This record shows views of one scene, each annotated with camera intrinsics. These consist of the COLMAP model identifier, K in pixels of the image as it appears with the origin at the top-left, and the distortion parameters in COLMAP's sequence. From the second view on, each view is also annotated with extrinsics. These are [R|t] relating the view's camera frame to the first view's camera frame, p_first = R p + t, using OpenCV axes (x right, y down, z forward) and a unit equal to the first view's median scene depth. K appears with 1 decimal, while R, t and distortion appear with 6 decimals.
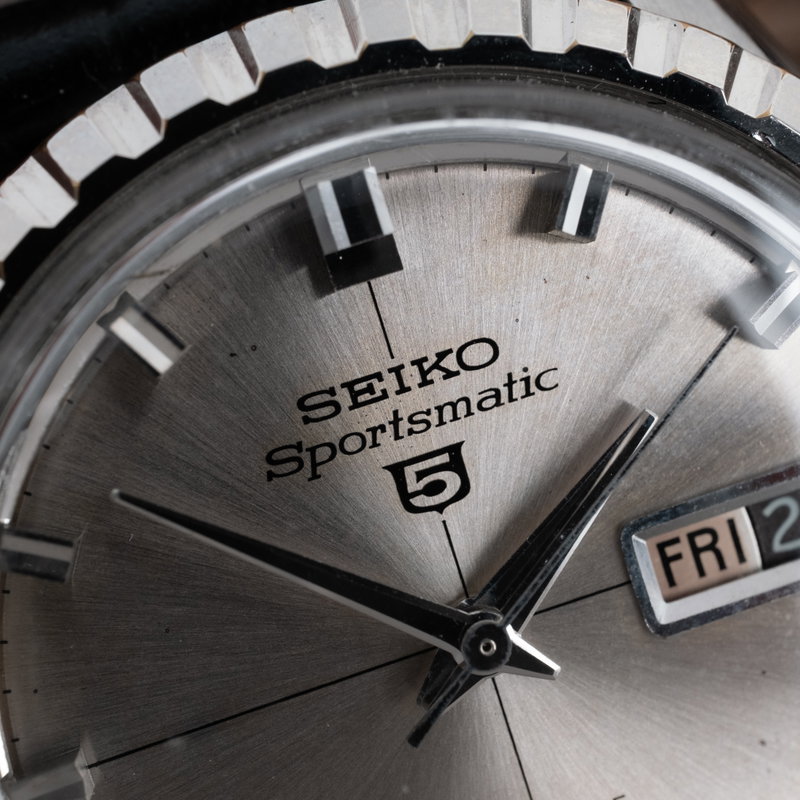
lens RADIAL K [[1489.4, 0, 406.3], [0, 1489.4, 396.6], [0, 0, 1]] dist [0.048761, 0.000000]
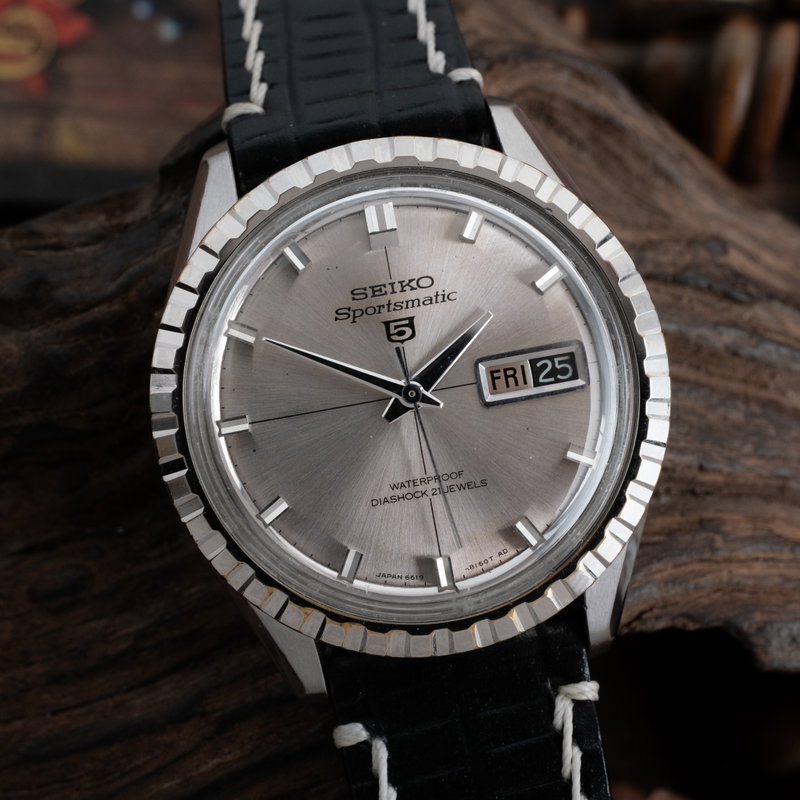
lens RADIAL K [[1489.4, 0, 401.5], [0, 1489.4, 398.8], [0, 0, 1]] dist [0.048761, 0.000000]
pose [[0.988885, 0.123762, -0.082401, 0.236776], [-0.132160, 0.985570, -0.105758, 0.429767], [0.068123, 0.115472, 0.990972, -1.439392]]
